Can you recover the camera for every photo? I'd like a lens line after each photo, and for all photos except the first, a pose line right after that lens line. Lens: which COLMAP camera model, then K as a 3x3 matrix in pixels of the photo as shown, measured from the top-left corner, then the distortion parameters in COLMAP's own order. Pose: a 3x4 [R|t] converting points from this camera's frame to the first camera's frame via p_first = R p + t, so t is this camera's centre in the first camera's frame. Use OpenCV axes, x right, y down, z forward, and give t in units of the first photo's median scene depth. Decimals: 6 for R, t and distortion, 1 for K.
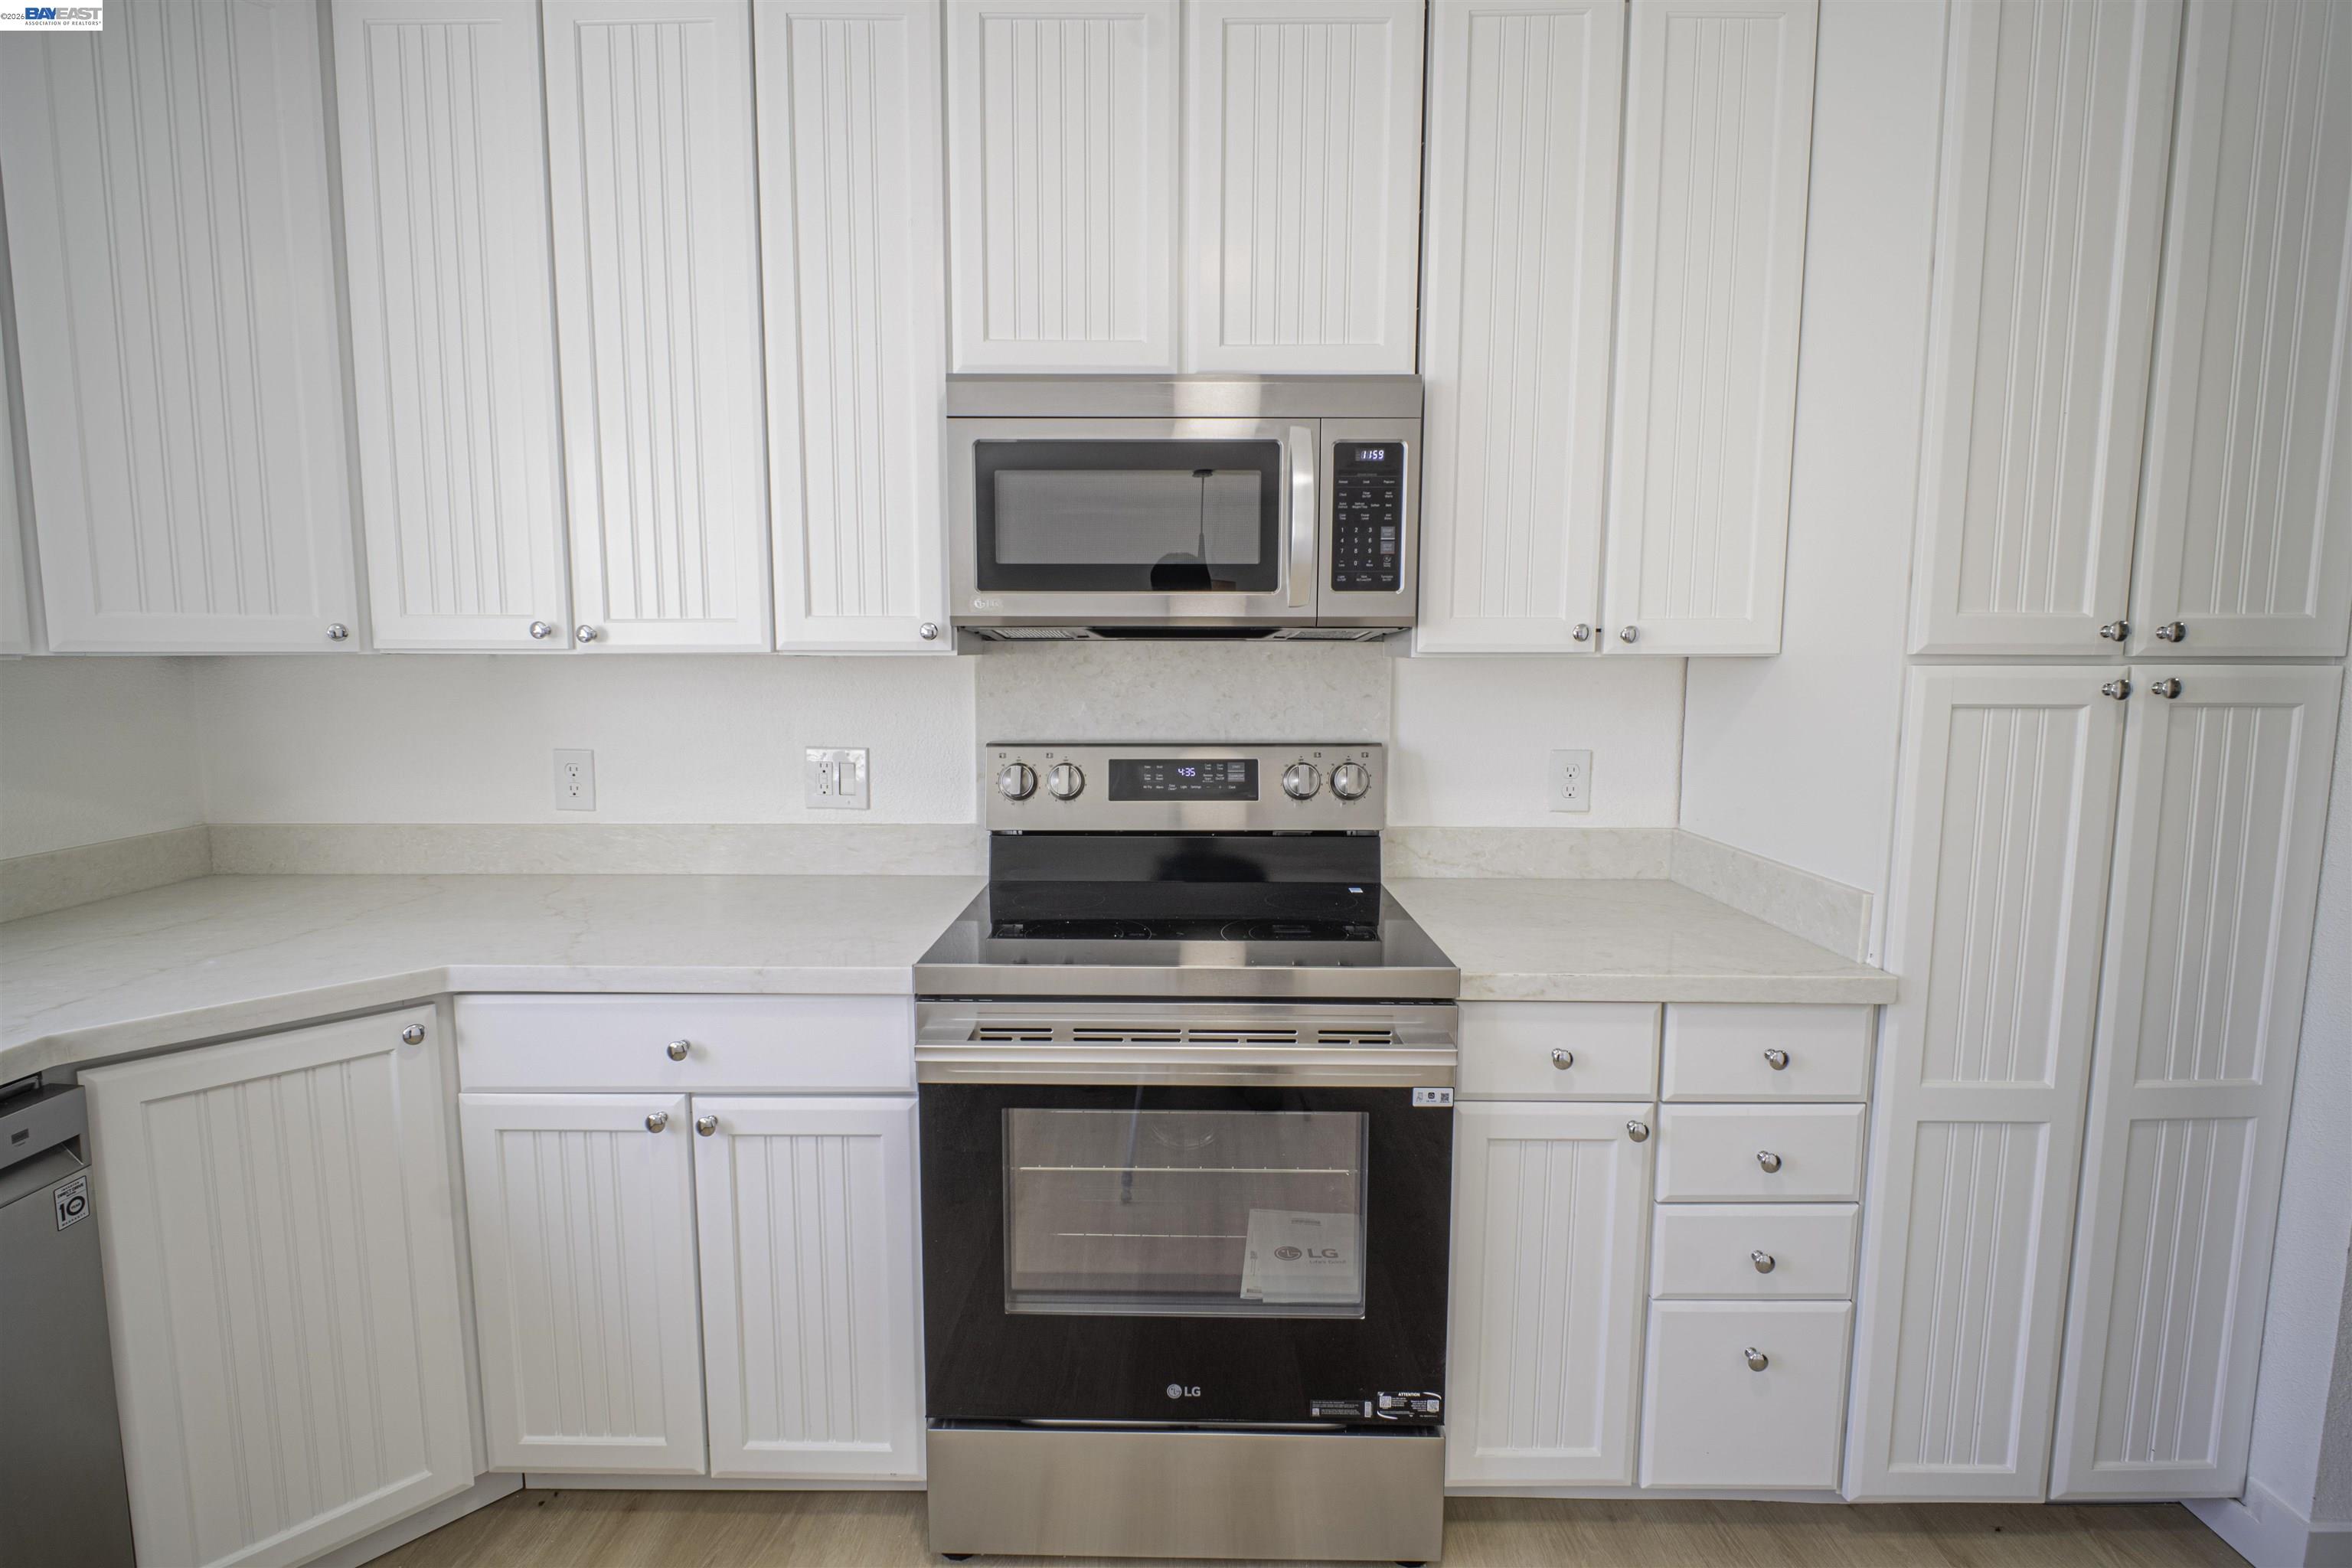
lens RADIAL K [[1064.4, 0, 1160.5], [0, 1064.4, 770.0], [0, 0, 1]] dist [-0.001924, -0.006524]
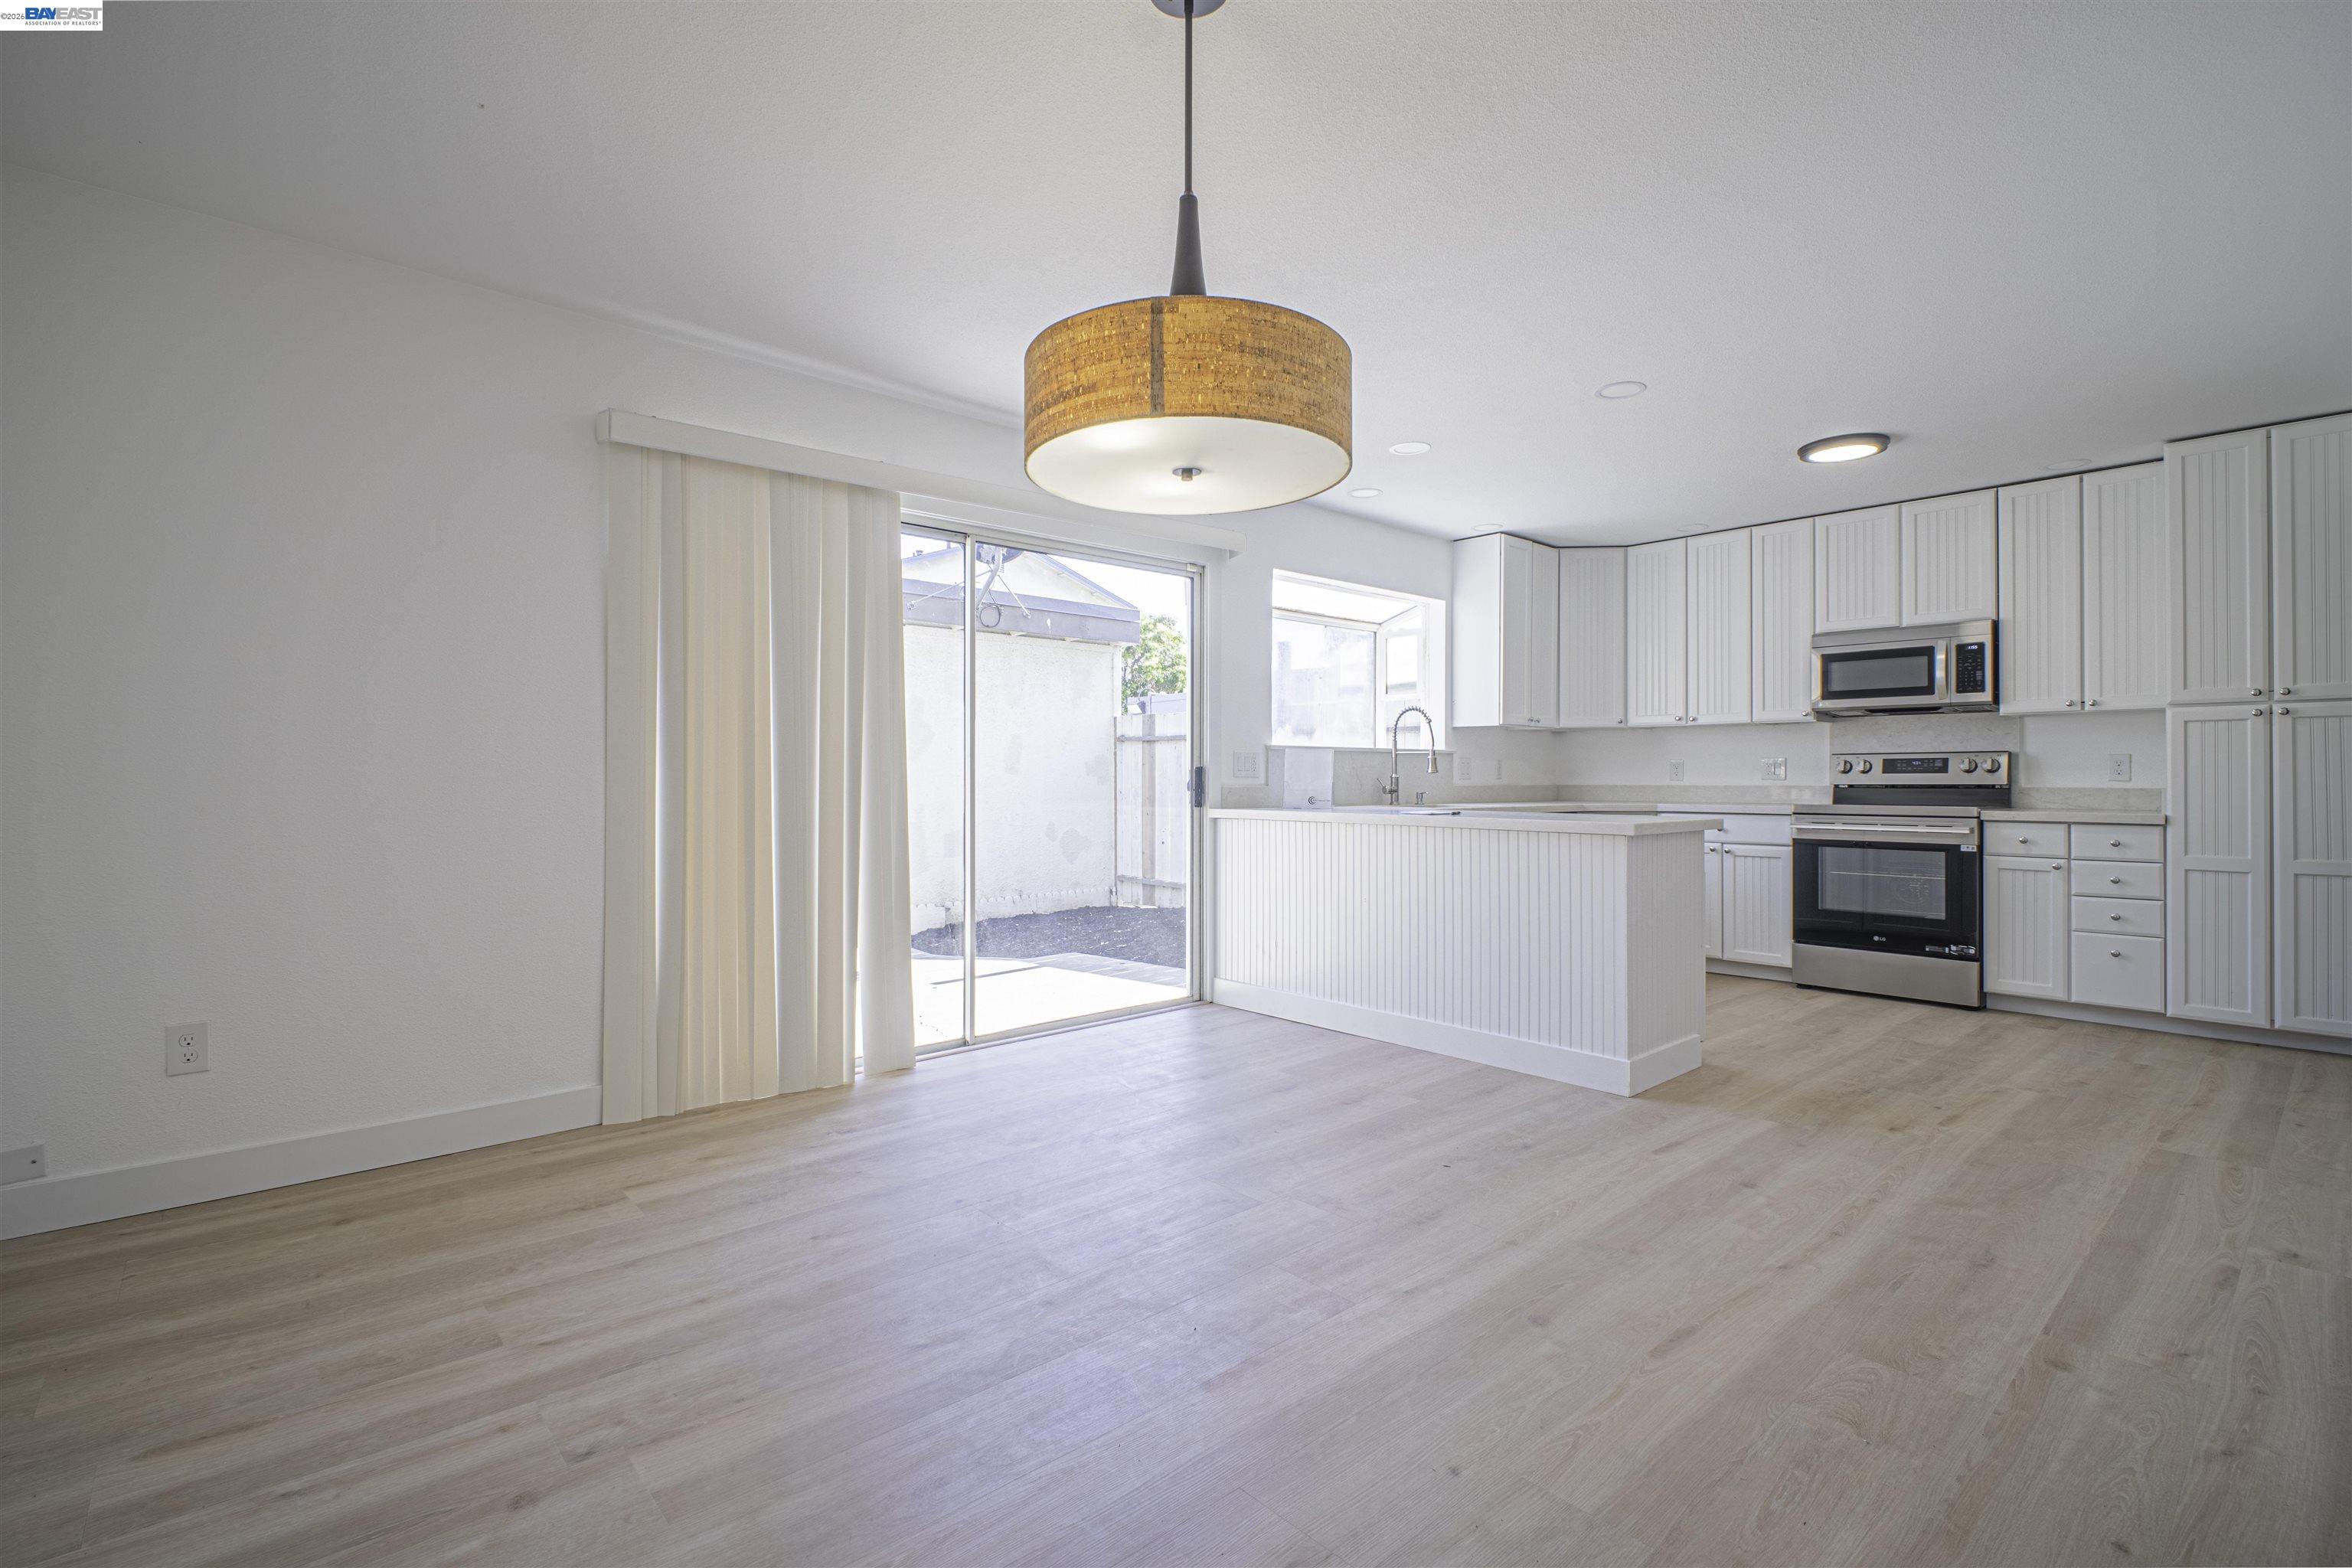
lens RADIAL K [[1064.4, 0, 1155.7], [0, 1064.4, 771.1], [0, 0, 1]] dist [-0.001924, -0.006524]
pose [[0.662610, -0.005123, -0.748947, 0.946625], [-0.079781, 0.993804, -0.077382, 0.477679], [0.744703, 0.111026, 0.658096, -2.723373]]
